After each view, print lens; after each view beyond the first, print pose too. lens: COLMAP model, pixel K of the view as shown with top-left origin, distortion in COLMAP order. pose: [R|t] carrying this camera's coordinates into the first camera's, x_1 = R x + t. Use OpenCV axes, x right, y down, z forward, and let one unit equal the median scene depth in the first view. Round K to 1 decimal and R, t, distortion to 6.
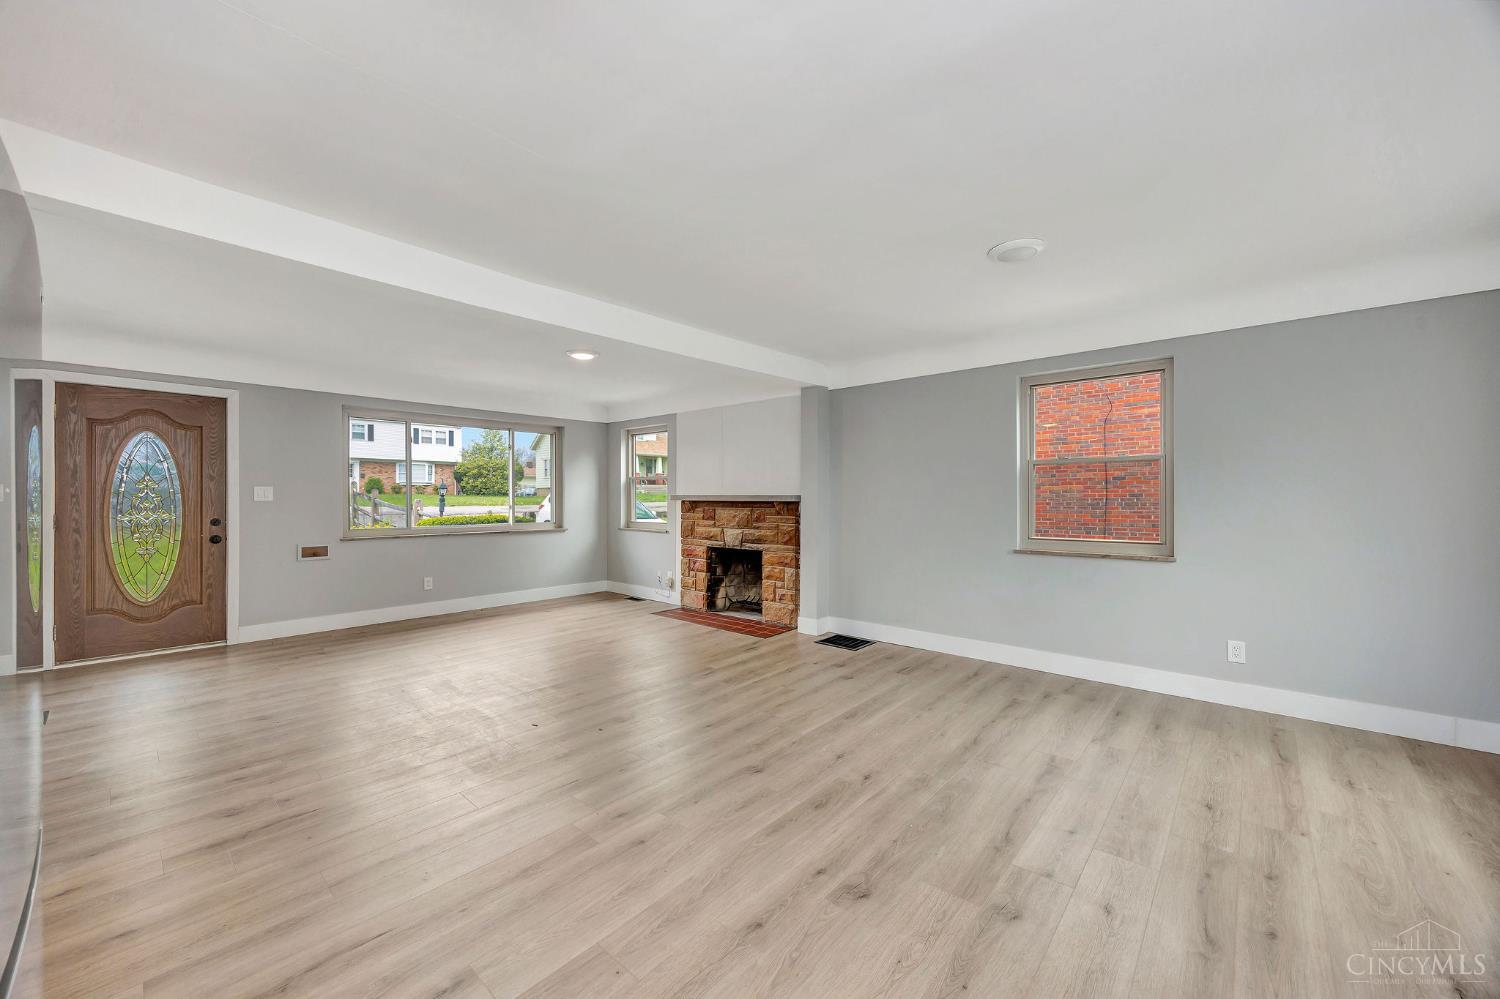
lens RADIAL K [[571.3, 0, 745.4], [0, 571.3, 498.0], [0, 0, 1]] dist [-0.001900, -0.000343]
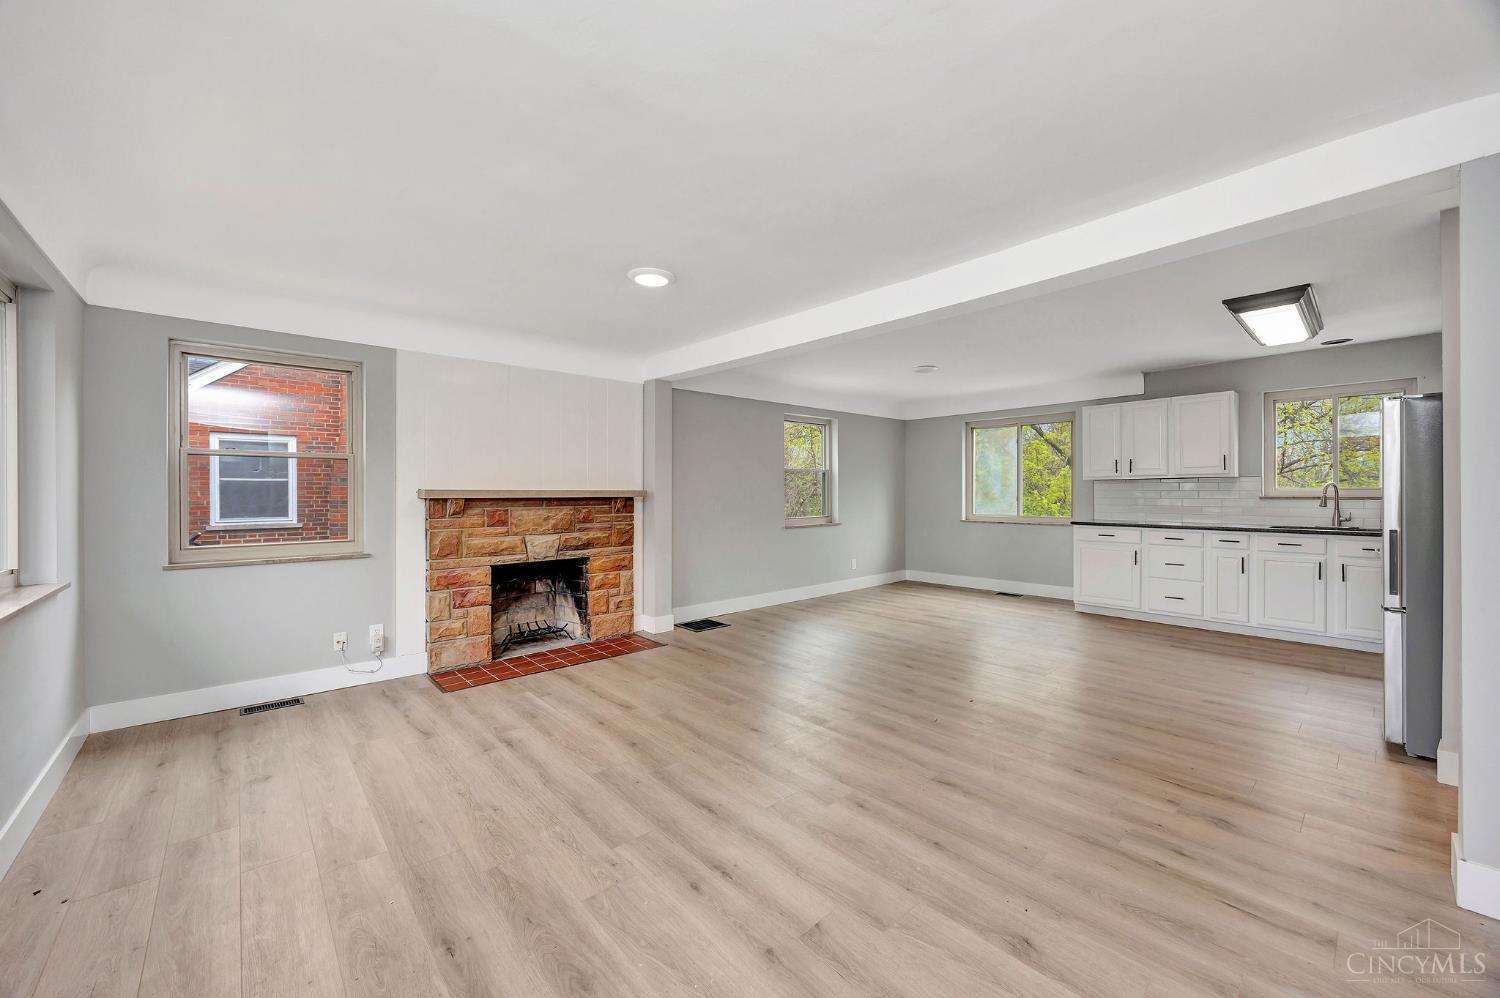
lens RADIAL K [[571.3, 0, 761.9], [0, 571.3, 493.3], [0, 0, 1]] dist [-0.001900, -0.000343]
pose [[0.099567, -0.000222, 0.995031, -0.810447], [0.004689, 0.999989, -0.000246, 0.001054], [-0.995020, 0.004690, 0.099567, 0.701911]]
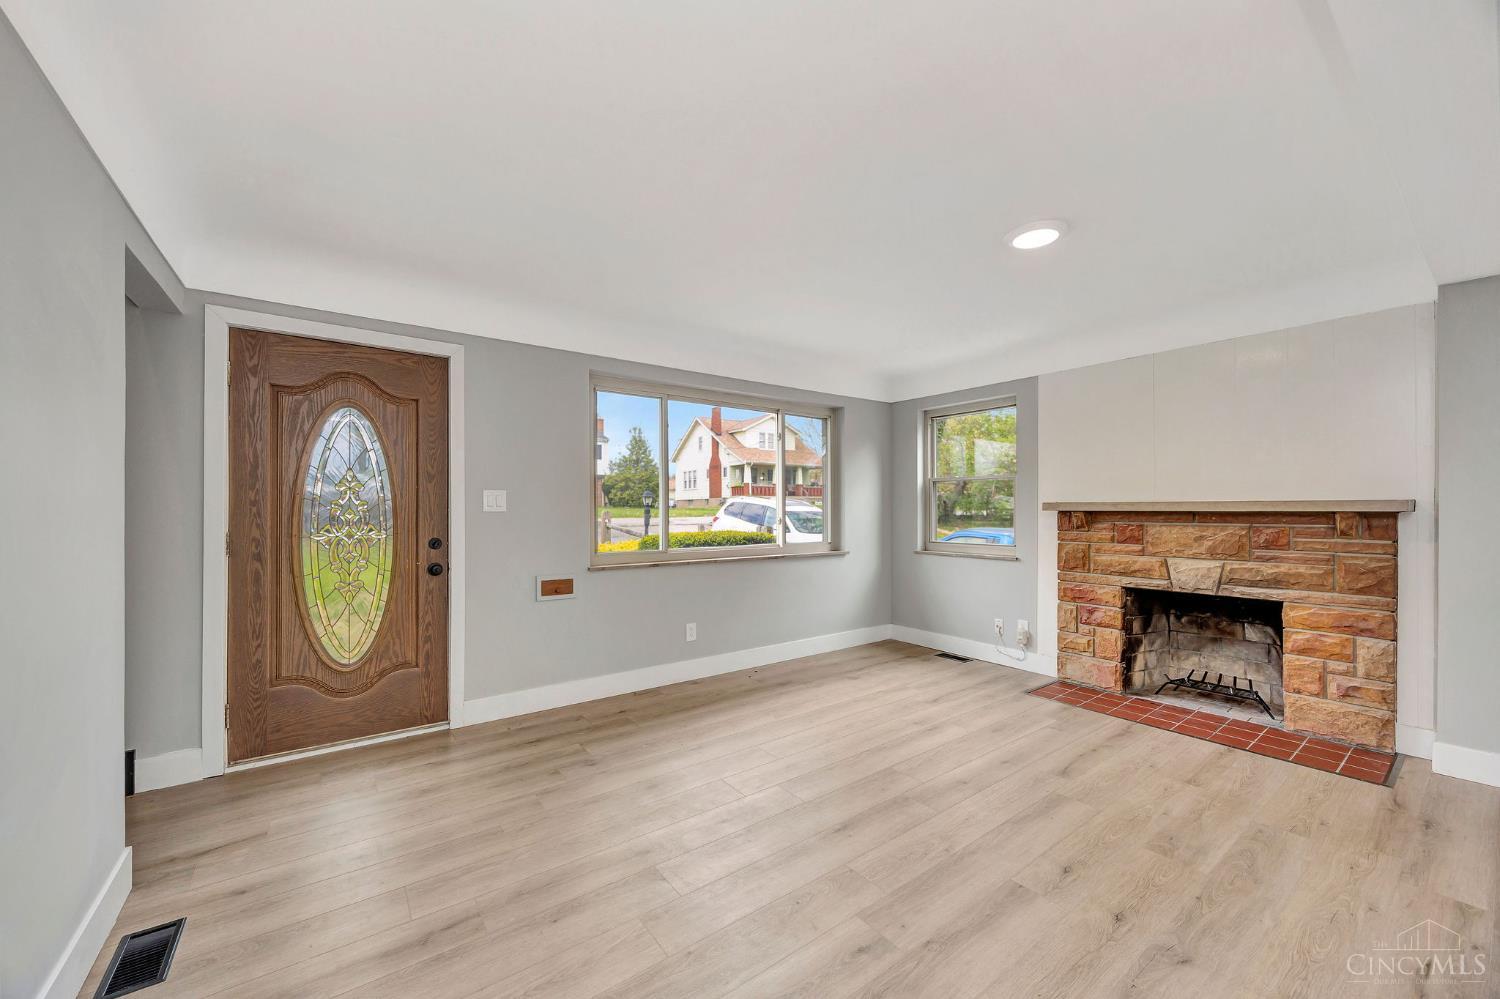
lens RADIAL K [[571.3, 0, 740.4], [0, 571.3, 508.3], [0, 0, 1]] dist [-0.001900, -0.000343]
pose [[0.977382, -0.002052, -0.211472, -0.383203], [0.001383, 0.999994, -0.003311, 0.003686], [0.211477, 0.002943, 0.977378, 0.369531]]
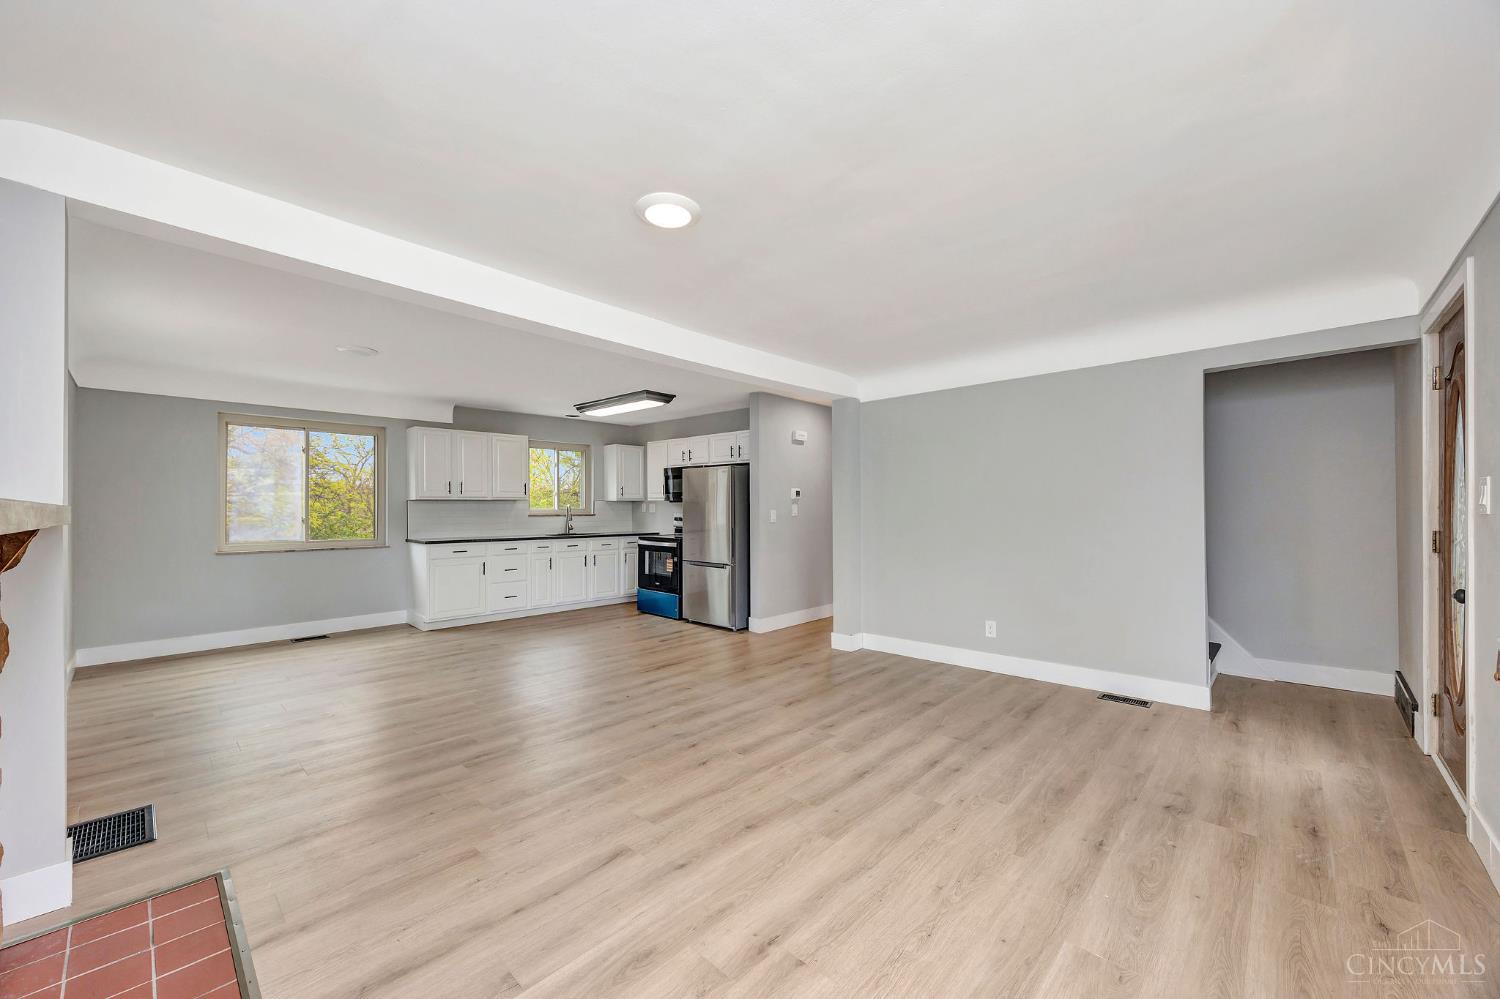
lens RADIAL K [[571.3, 0, 744.1], [0, 571.3, 503.1], [0, 0, 1]] dist [-0.001900, -0.000343]
pose [[-0.999458, 0.005052, 0.032519, -0.313716], [0.004645, 0.999910, -0.012585, 0.001984], [-0.032580, -0.012427, -0.999392, 1.284484]]
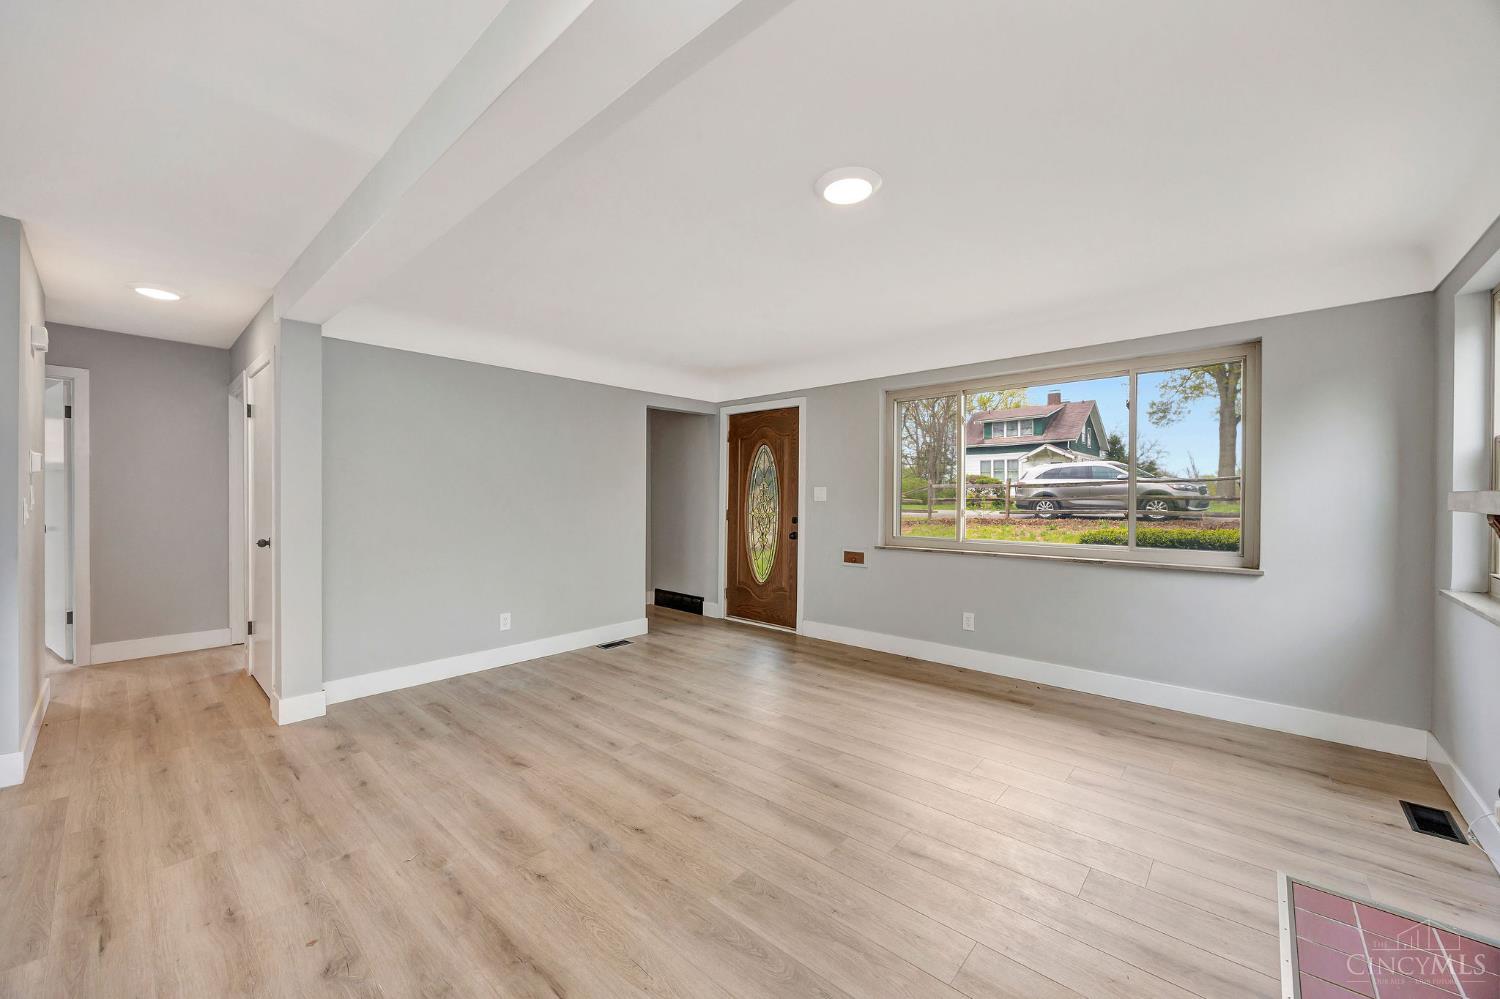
lens RADIAL K [[571.3, 0, 759.9], [0, 571.3, 501.8], [0, 0, 1]] dist [-0.001900, -0.000343]
pose [[0.006955, 0.007394, -0.999948, 0.152703], [-0.003605, 0.999966, 0.007369, -0.000699], [0.999969, 0.003554, 0.006981, 0.806477]]
